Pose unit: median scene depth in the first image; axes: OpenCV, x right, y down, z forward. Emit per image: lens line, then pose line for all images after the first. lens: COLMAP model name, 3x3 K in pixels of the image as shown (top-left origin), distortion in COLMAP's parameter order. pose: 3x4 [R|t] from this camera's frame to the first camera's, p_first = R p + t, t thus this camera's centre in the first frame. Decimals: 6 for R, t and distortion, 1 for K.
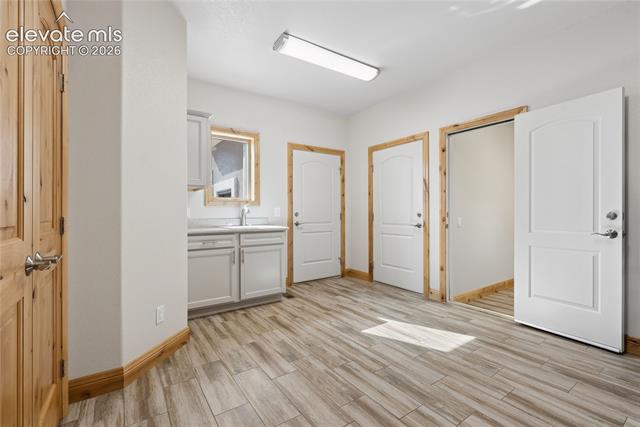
lens RADIAL K [[292.2, 0, 319.2], [0, 292.2, 213.8], [0, 0, 1]] dist [-0.003039, 0.000255]
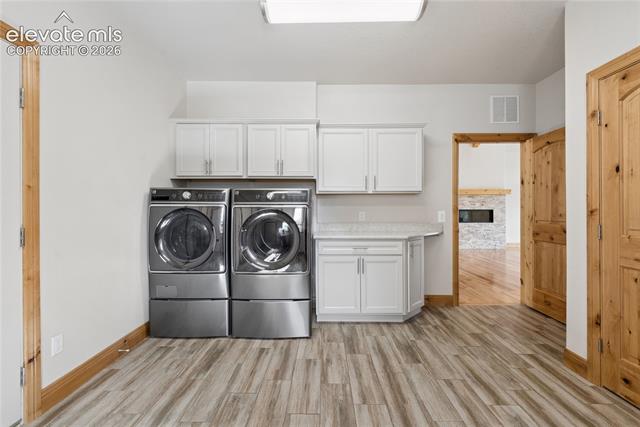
lens RADIAL K [[292.2, 0, 322.7], [0, 292.2, 210.8], [0, 0, 1]] dist [-0.003039, 0.000255]
pose [[-0.828598, -0.003327, 0.559834, -0.131424], [0.000673, 0.999976, 0.006939, -0.051797], [-0.559843, 0.006127, -0.828576, 1.755803]]
